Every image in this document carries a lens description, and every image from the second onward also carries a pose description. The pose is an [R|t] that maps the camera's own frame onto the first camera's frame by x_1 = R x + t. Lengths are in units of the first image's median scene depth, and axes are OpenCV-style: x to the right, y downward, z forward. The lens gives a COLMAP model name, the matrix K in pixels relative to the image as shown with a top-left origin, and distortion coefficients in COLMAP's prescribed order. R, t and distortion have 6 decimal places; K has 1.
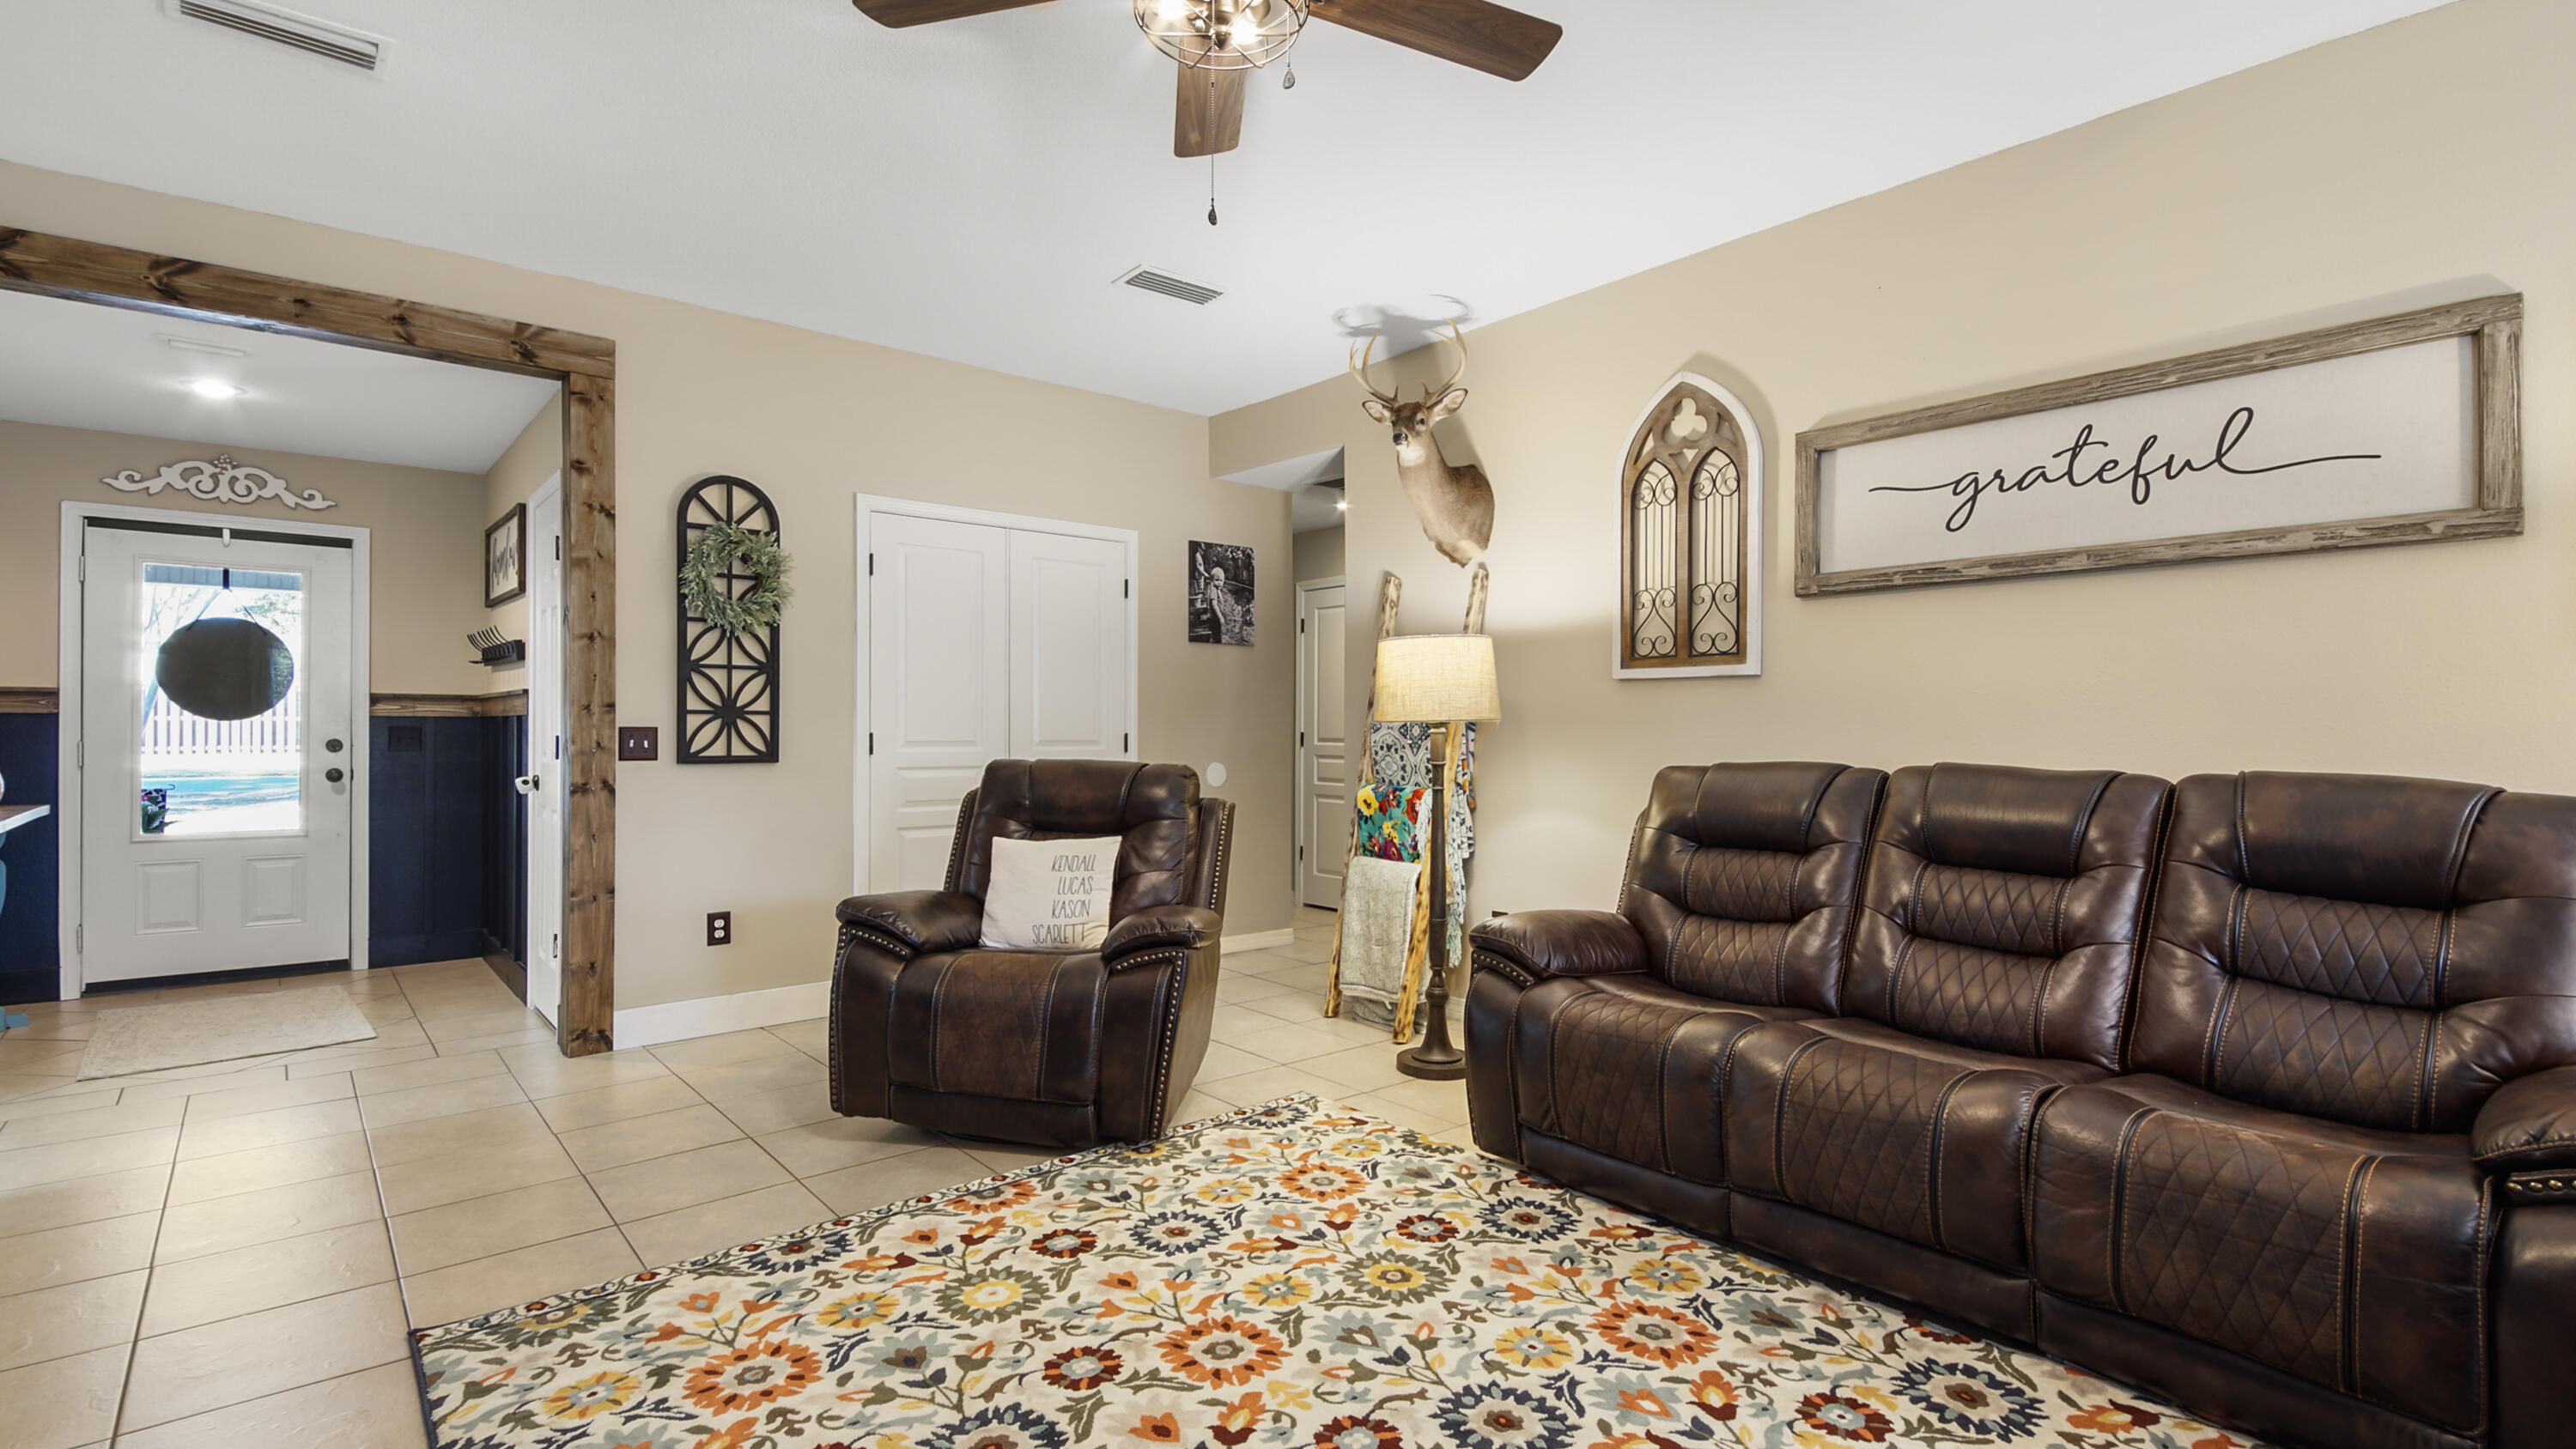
lens RADIAL K [[1175.6, 0, 1286.1], [0, 1175.6, 737.1], [0, 0, 1]] dist [0.040948, -0.026418]
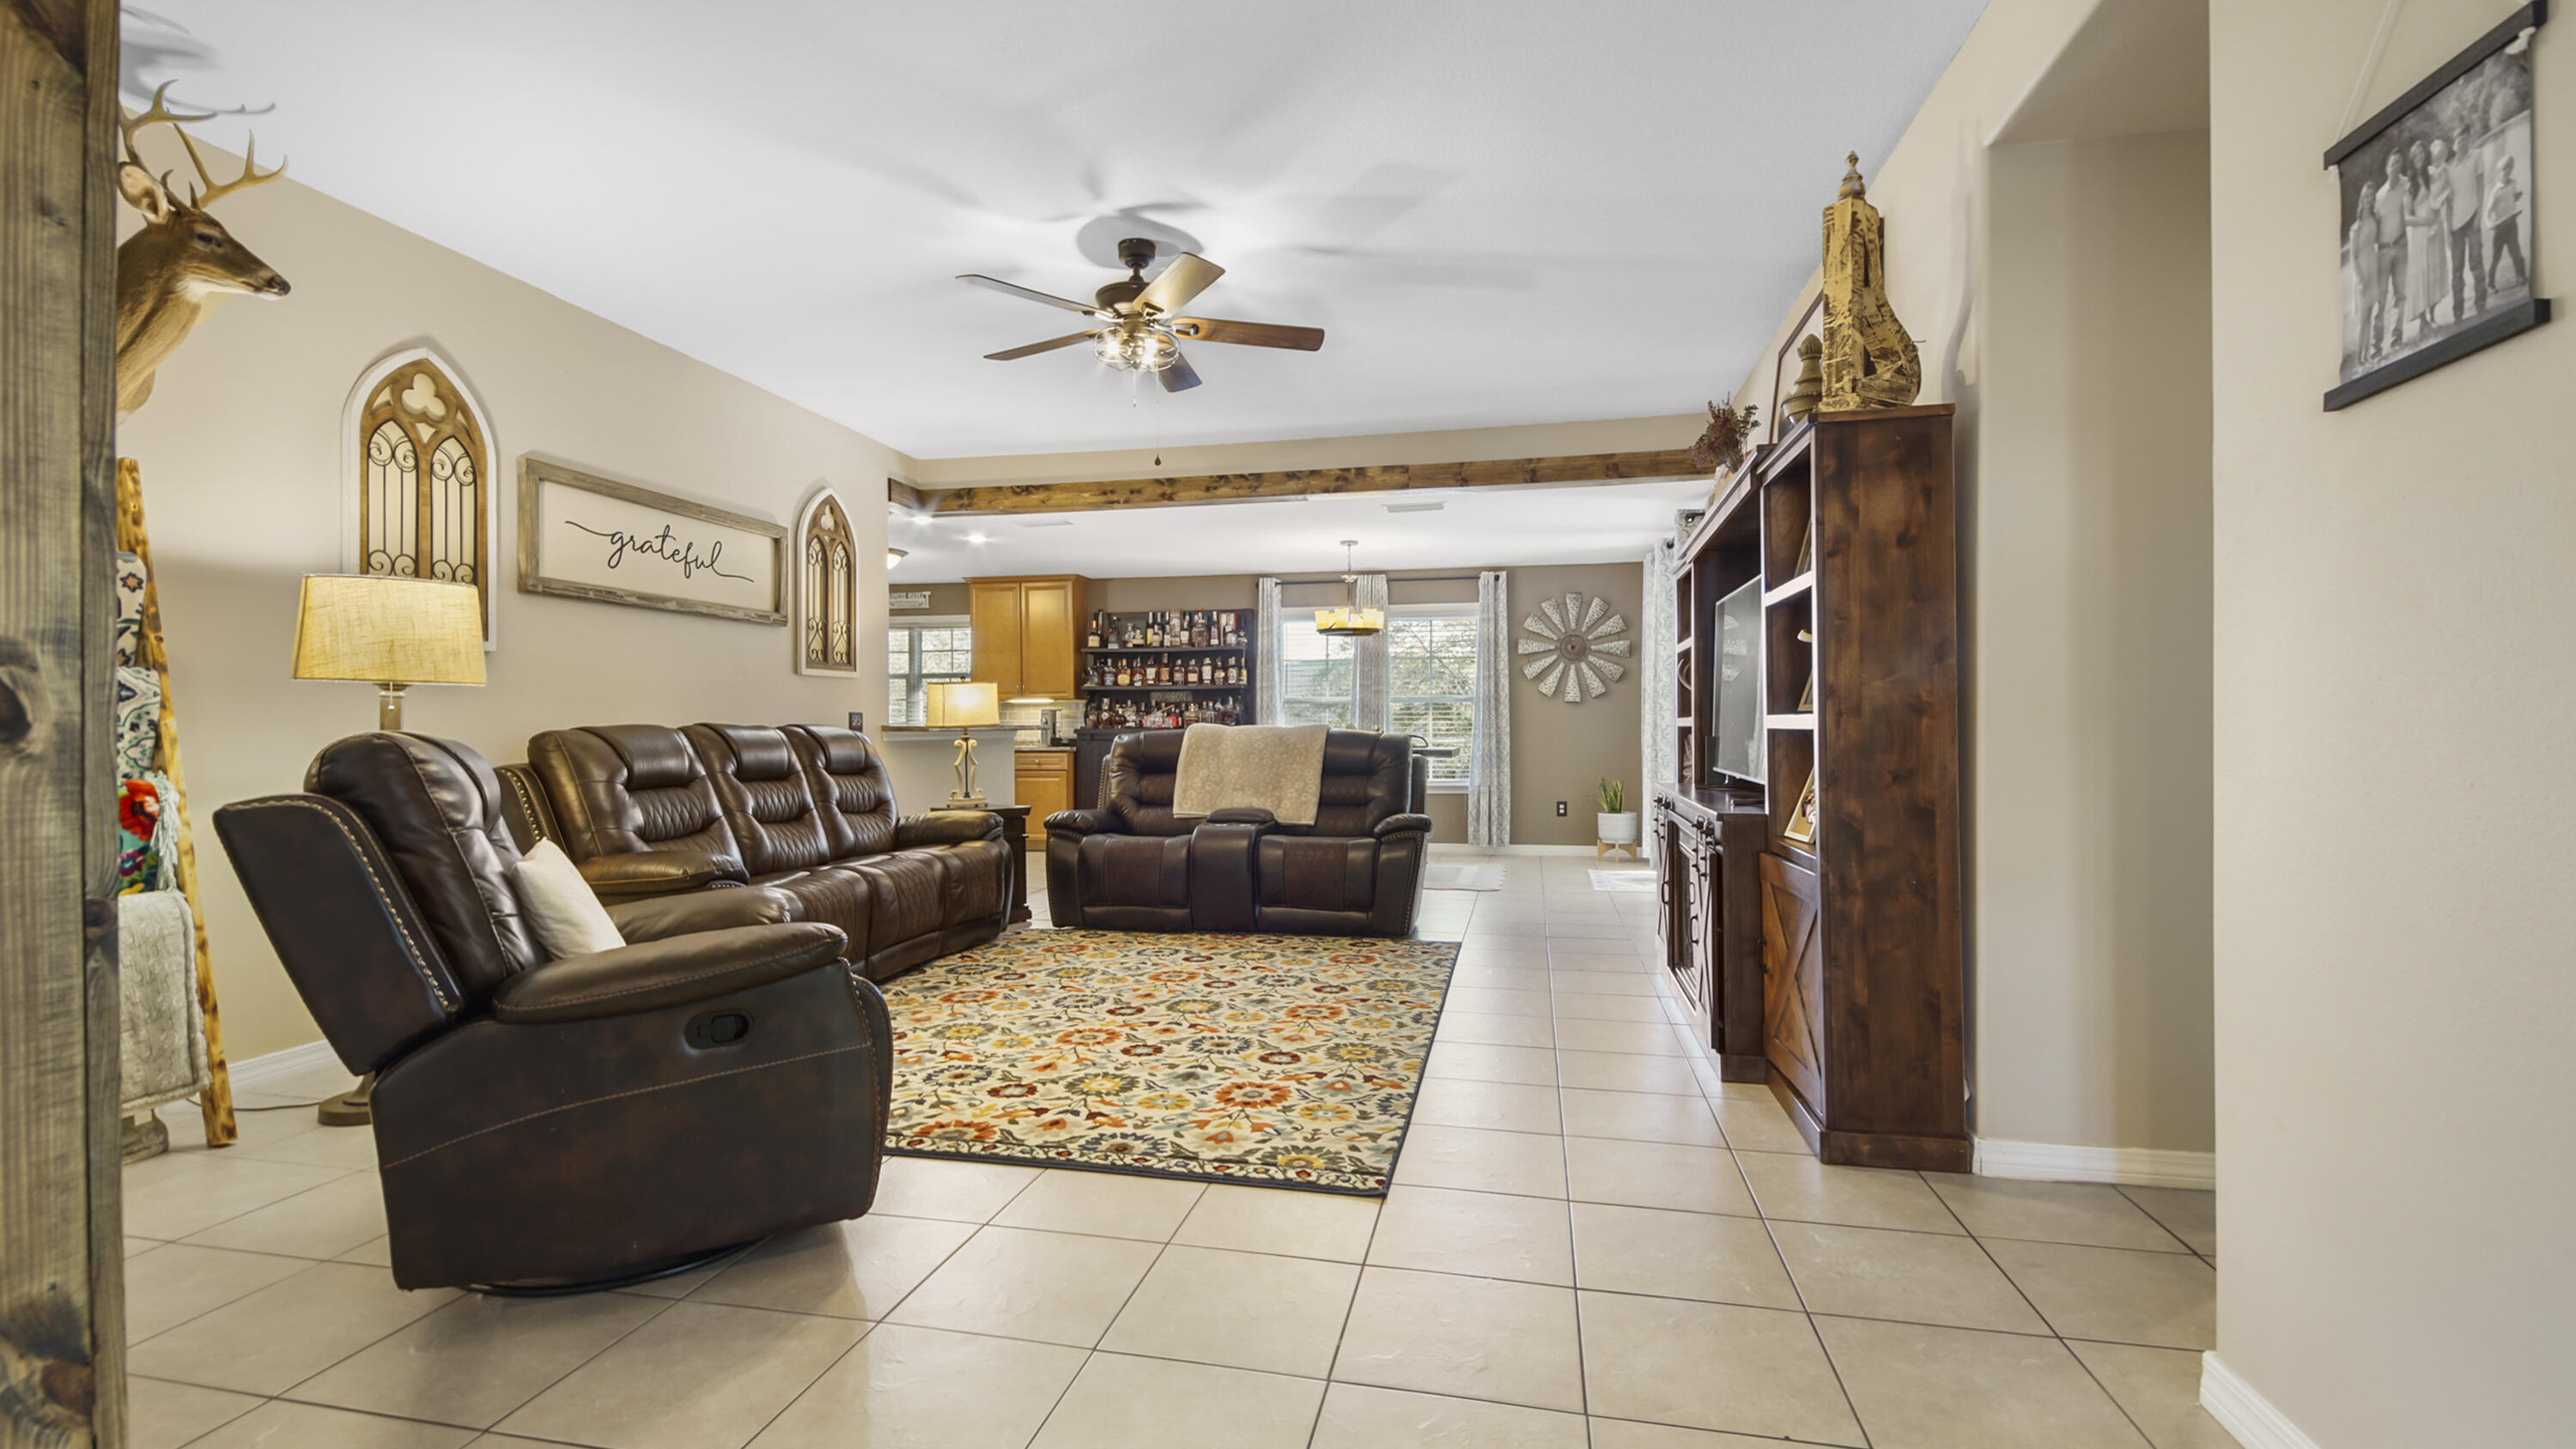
lens RADIAL K [[1124.5, 0, 1280.2], [0, 1124.5, 743.2], [0, 0, 1]] dist [0.037310, -0.021923]
pose [[-0.610735, -0.013450, 0.791720, -1.021625], [0.004612, 0.999778, 0.020543, 0.018209], [-0.791821, 0.016198, -0.610538, 1.159016]]
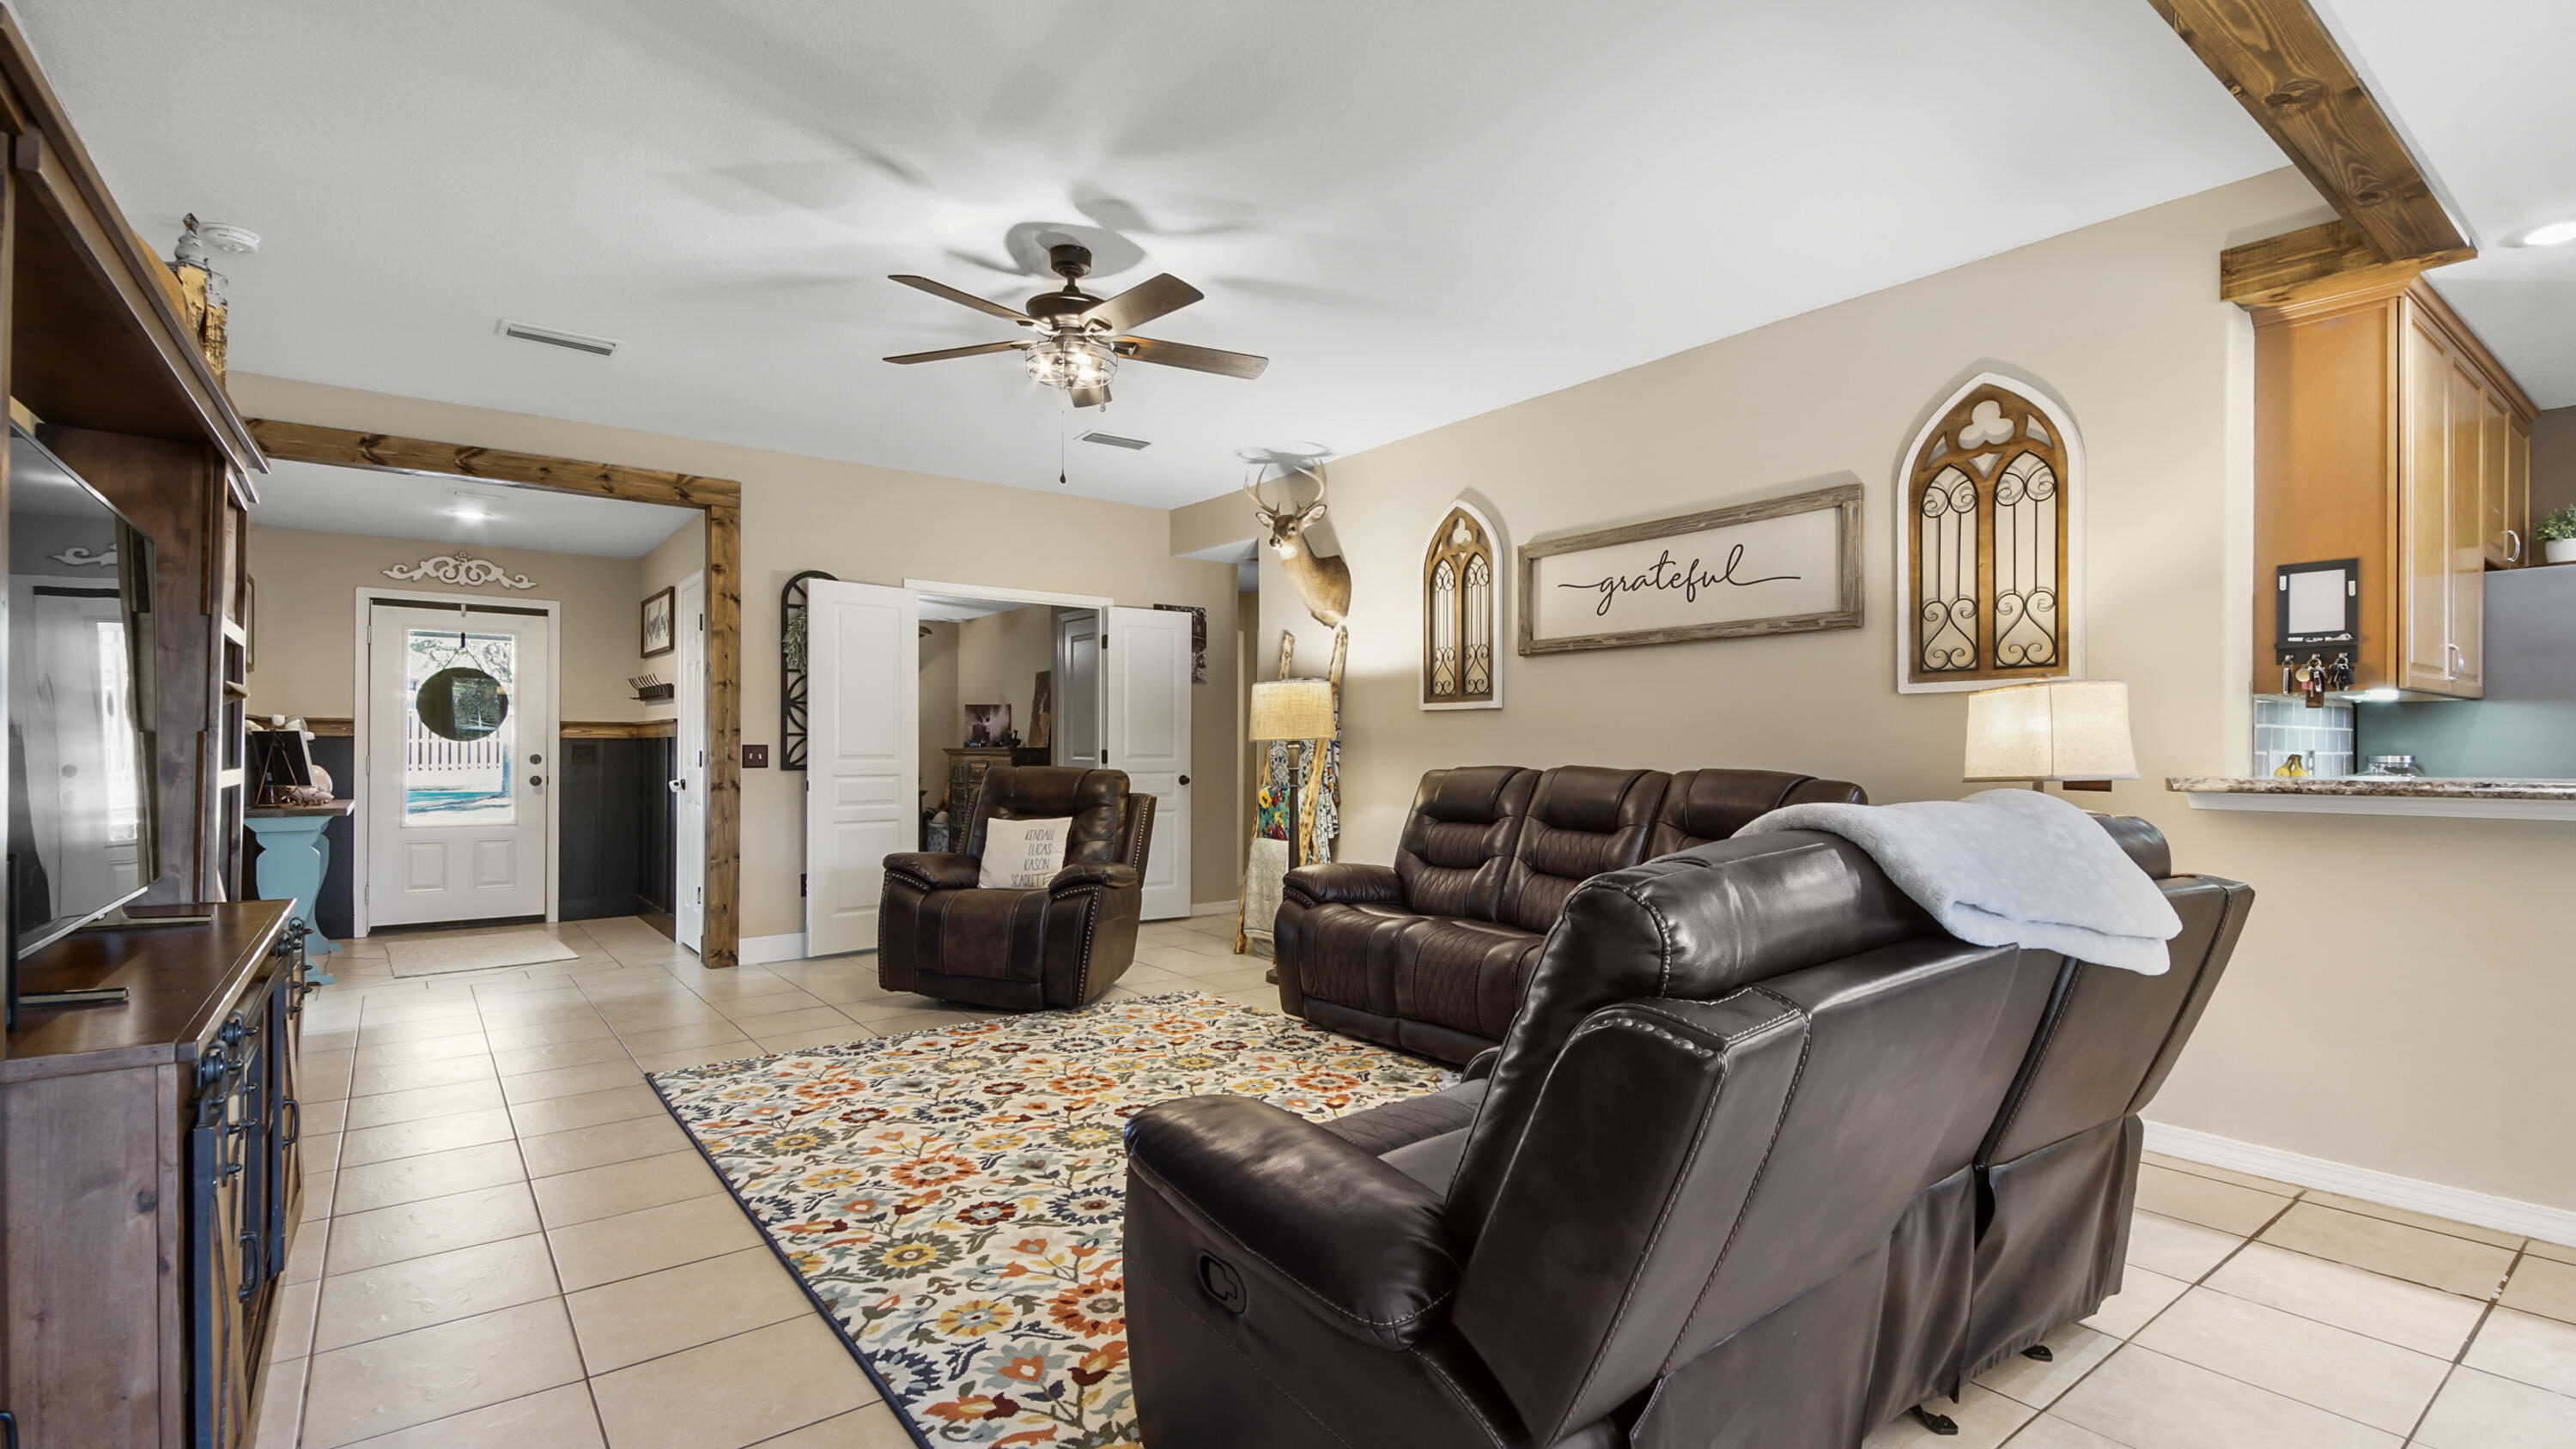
lens RADIAL K [[1147.0, 0, 1283.1], [0, 1147.0, 751.7], [0, 0, 1]] dist [0.034484, -0.018030]
pose [[0.998653, -0.000980, -0.051878, 0.220305], [0.000715, 0.999987, -0.005125, 0.009406], [0.051882, 0.005081, 0.998640, -0.479156]]
